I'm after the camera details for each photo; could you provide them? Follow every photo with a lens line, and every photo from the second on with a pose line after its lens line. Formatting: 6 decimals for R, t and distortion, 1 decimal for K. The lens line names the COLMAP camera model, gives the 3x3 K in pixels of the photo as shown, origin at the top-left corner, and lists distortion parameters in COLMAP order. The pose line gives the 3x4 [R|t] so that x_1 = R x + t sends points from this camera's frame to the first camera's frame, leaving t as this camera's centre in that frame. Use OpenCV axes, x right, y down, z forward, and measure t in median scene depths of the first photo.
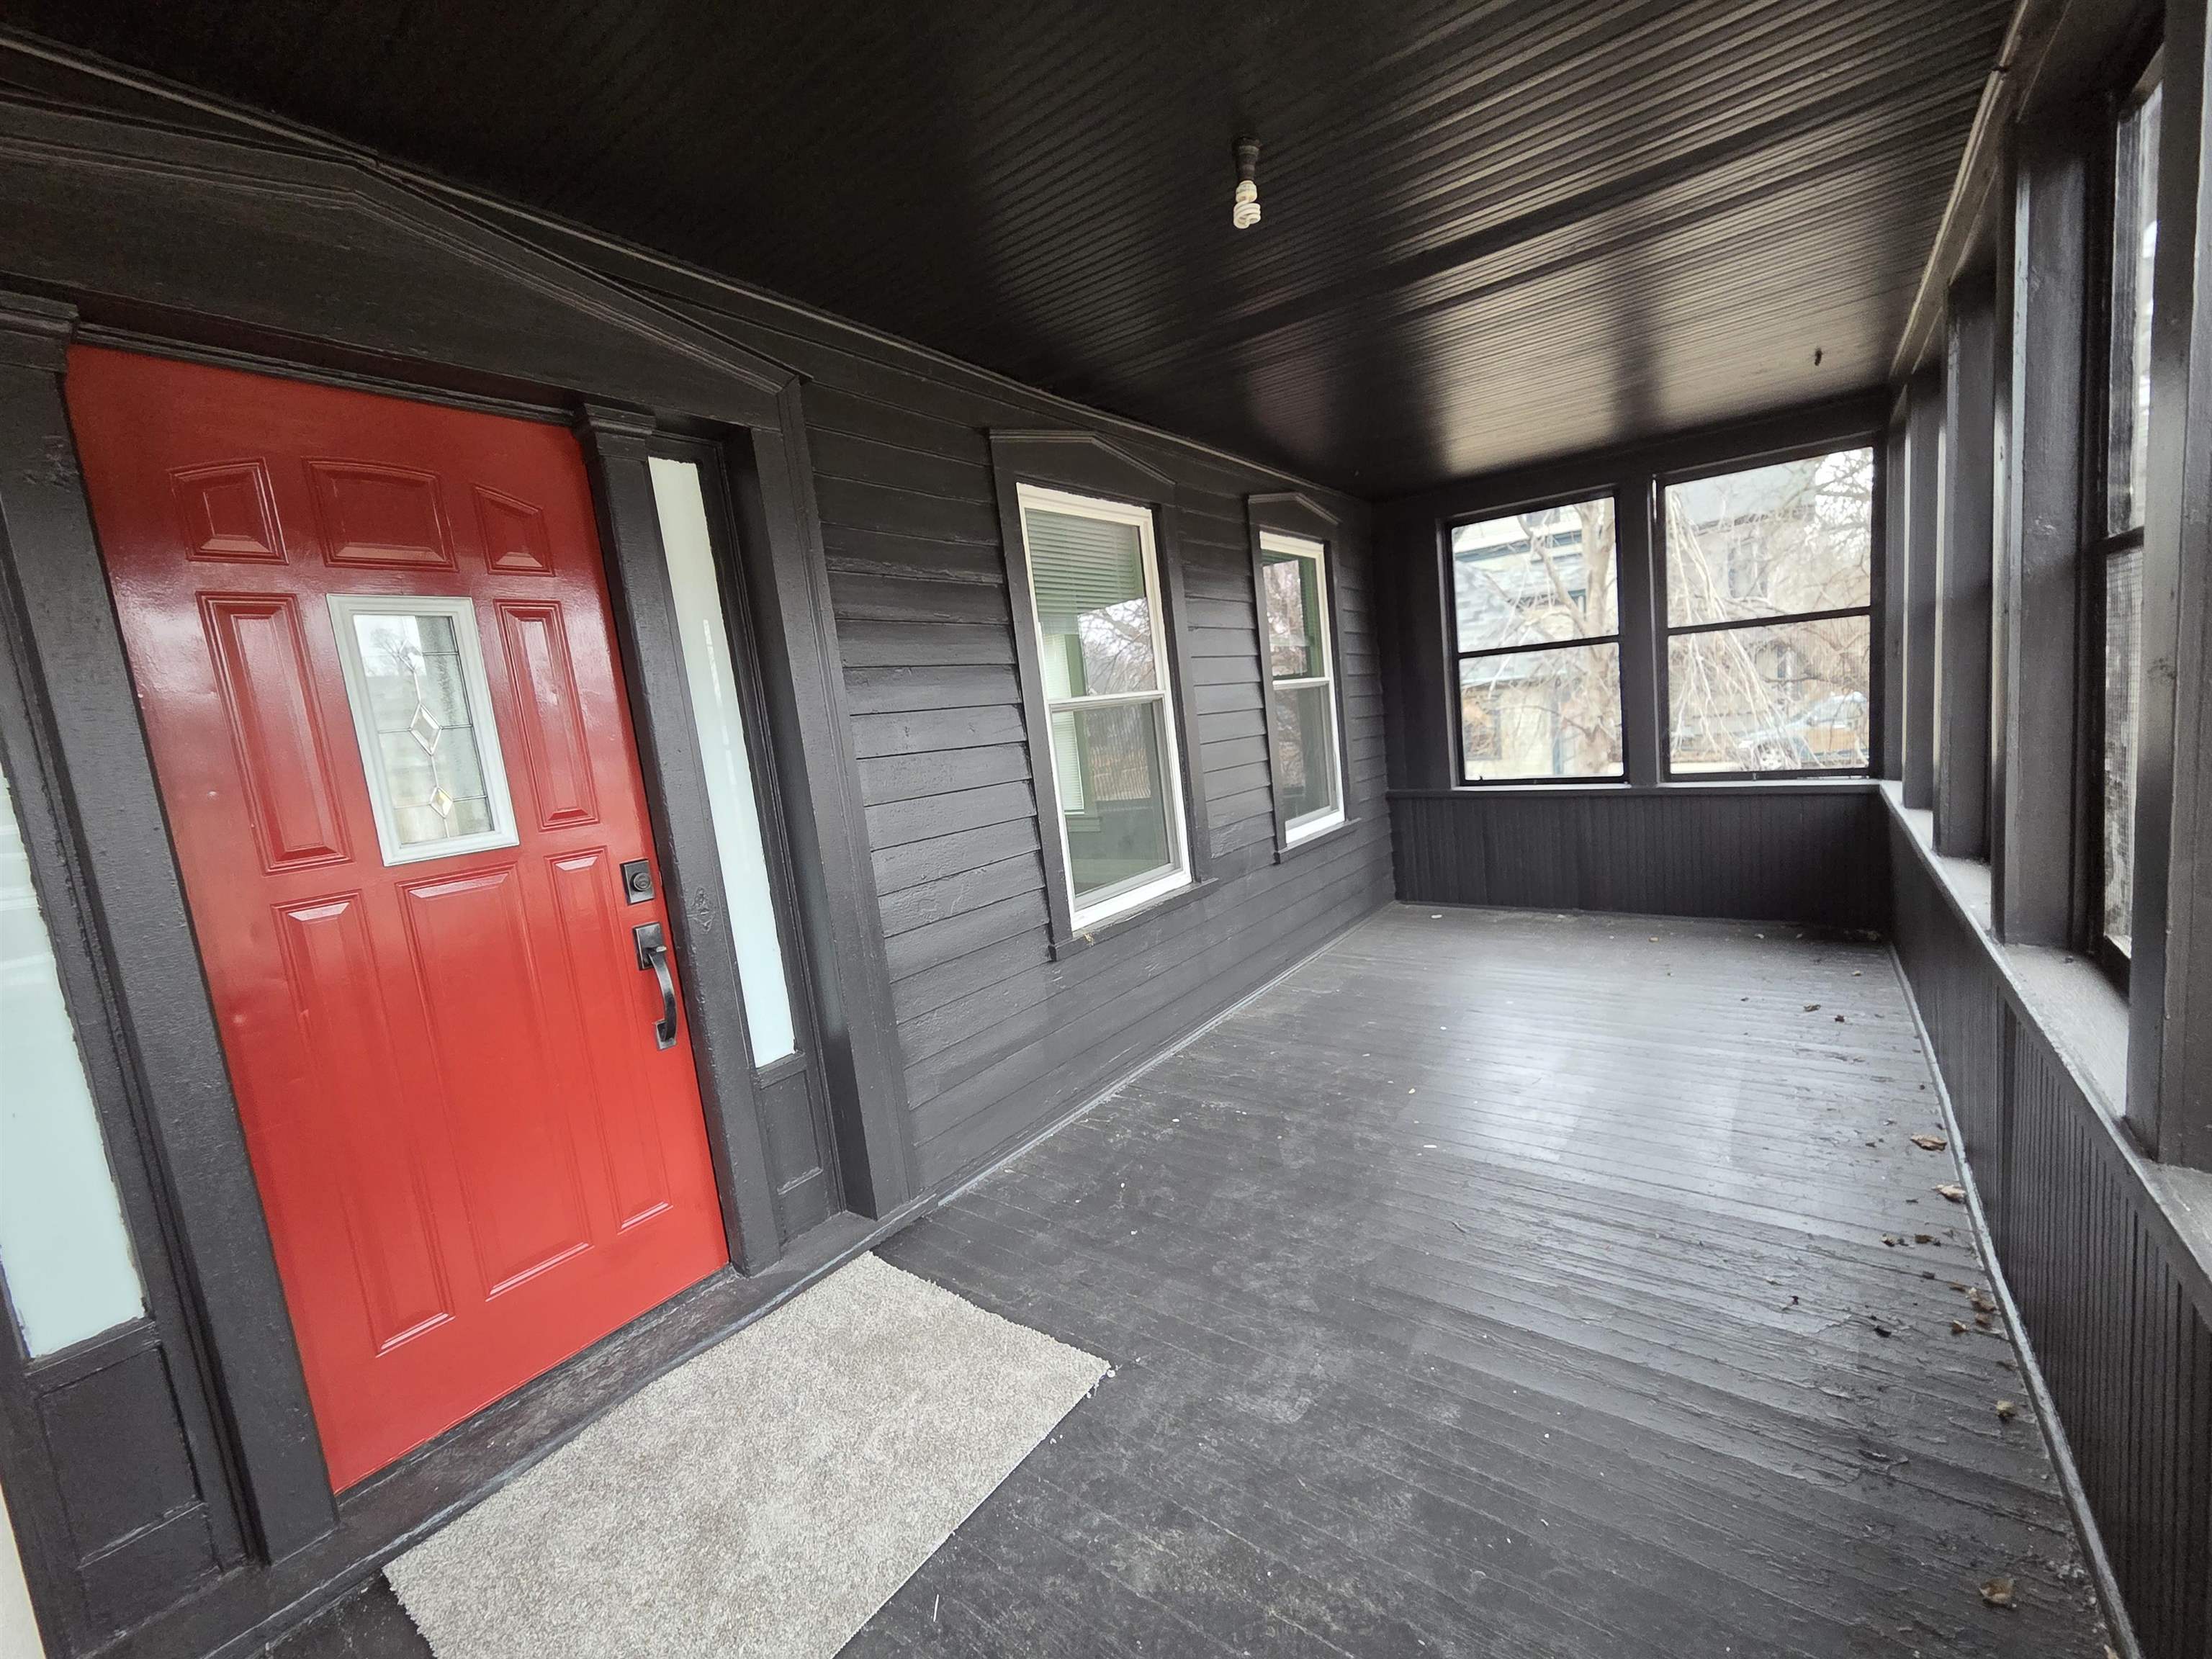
lens RADIAL K [[915.4, 0, 1101.2], [0, 915.4, 828.7], [0, 0, 1]] dist [0.004090, -0.000969]
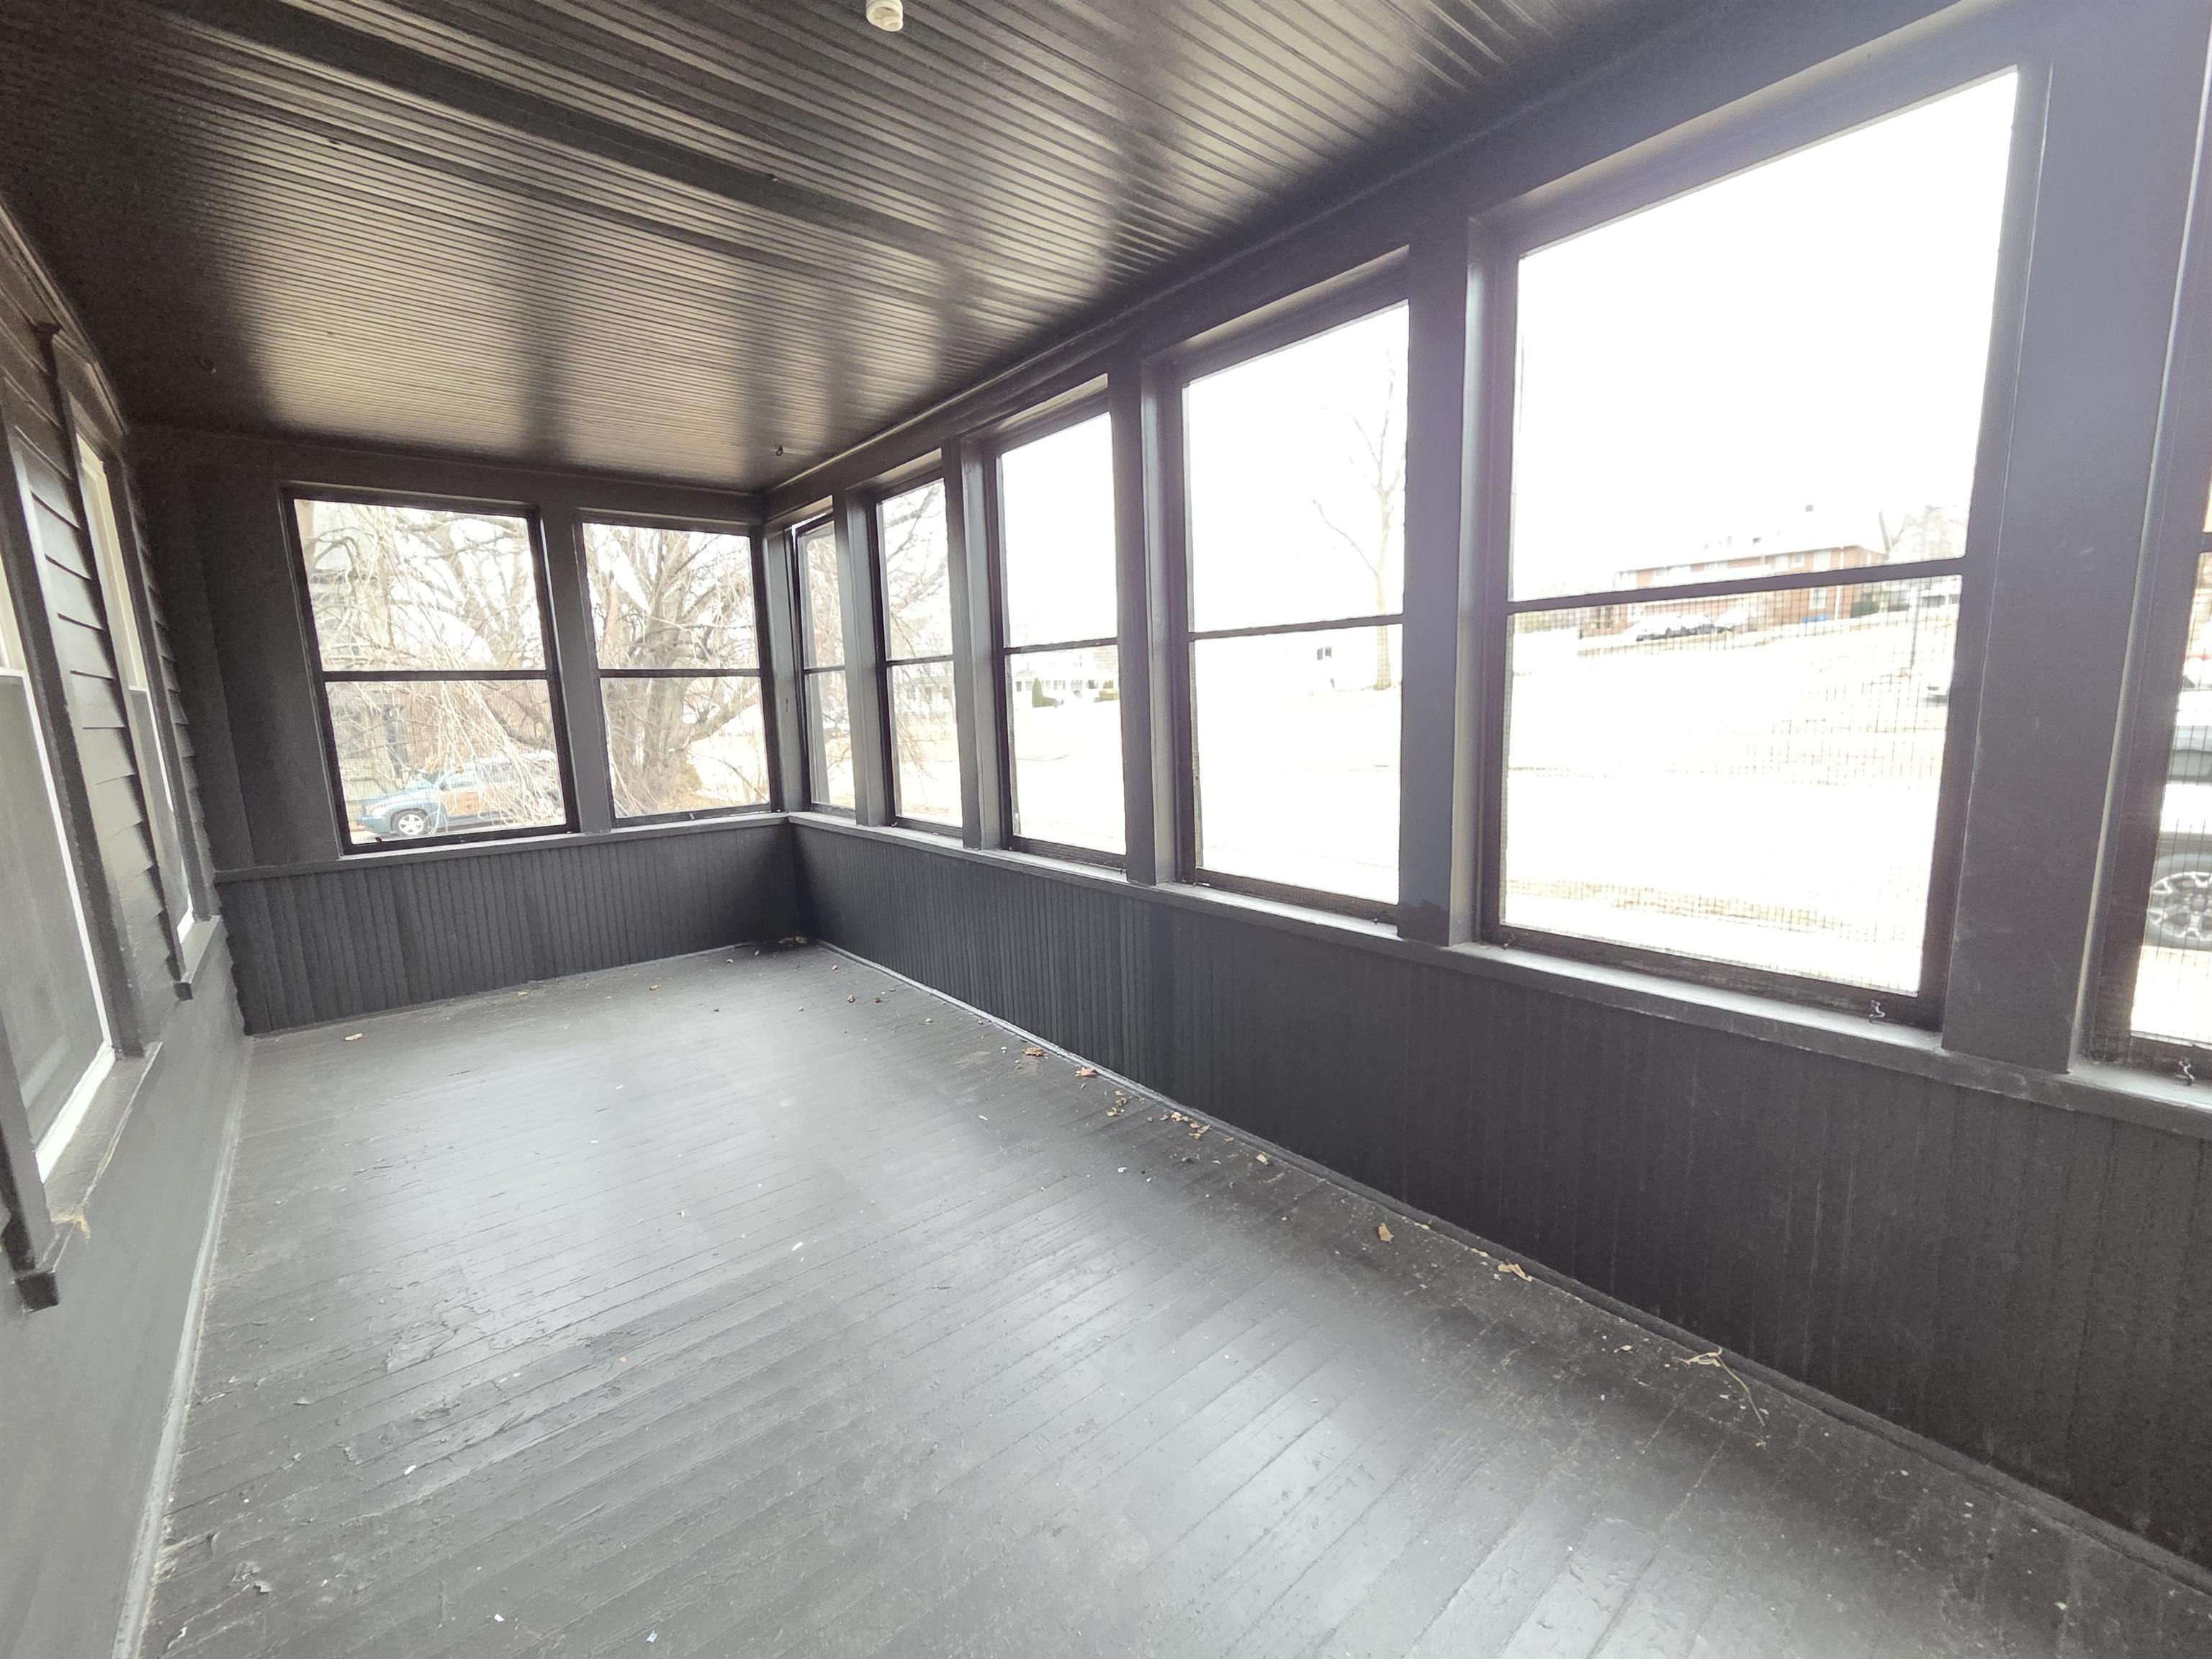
lens RADIAL K [[915.4, 0, 1099.5], [0, 915.4, 834.9], [0, 0, 1]] dist [0.004090, -0.000969]
pose [[0.235266, -0.064193, 0.969809, -0.192013], [0.131964, 0.990686, 0.033562, -0.008130], [-0.962931, 0.120084, 0.241546, 0.263417]]
